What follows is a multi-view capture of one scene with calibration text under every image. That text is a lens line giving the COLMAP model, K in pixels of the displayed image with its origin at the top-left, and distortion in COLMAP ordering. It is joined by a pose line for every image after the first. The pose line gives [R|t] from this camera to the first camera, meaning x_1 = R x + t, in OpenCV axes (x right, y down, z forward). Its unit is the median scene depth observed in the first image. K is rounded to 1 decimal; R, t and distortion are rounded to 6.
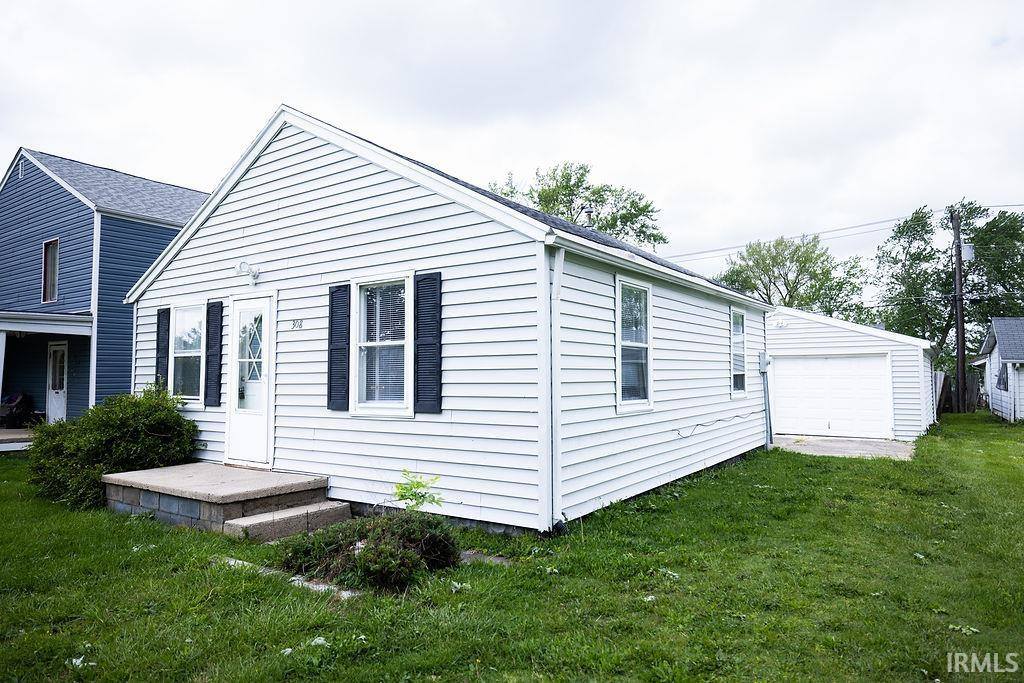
lens RADIAL K [[636.2, 0, 512.0], [0, 636.2, 341.5], [0, 0, 1]] dist [0.002010, 0.000532]
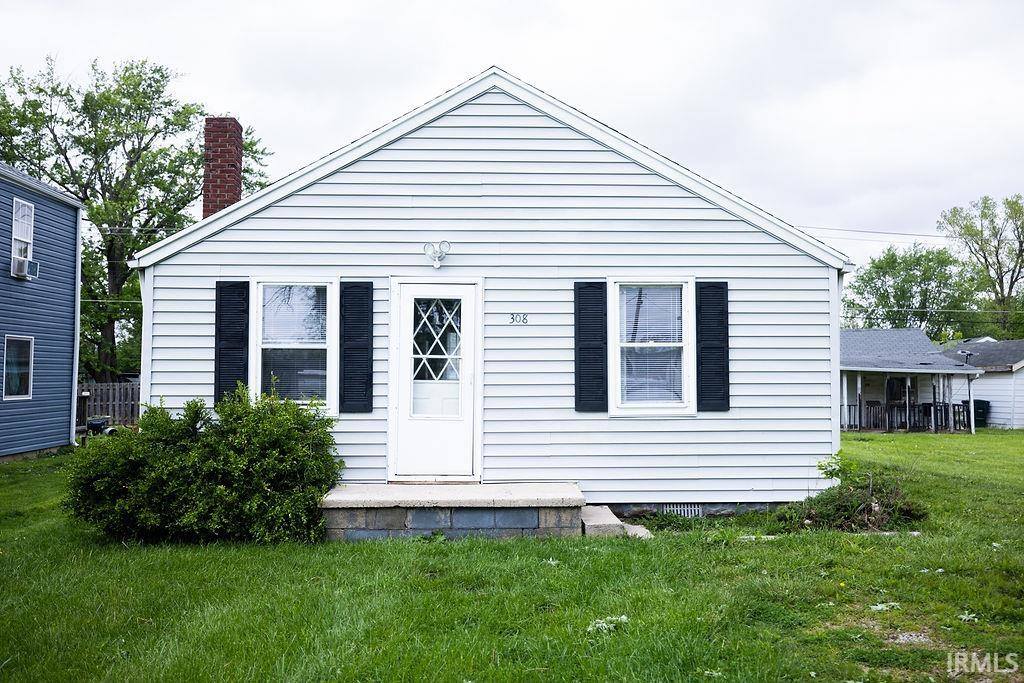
lens RADIAL K [[914.6, 0, 512.0], [0, 914.6, 341.5], [0, 0, 1]] dist [0.002363, 0.008208]
pose [[0.804669, 0.032160, 0.592853, -1.171067], [-0.037676, 0.999285, -0.003070, 0.010436], [-0.592528, -0.019866, 0.805305, -0.043120]]
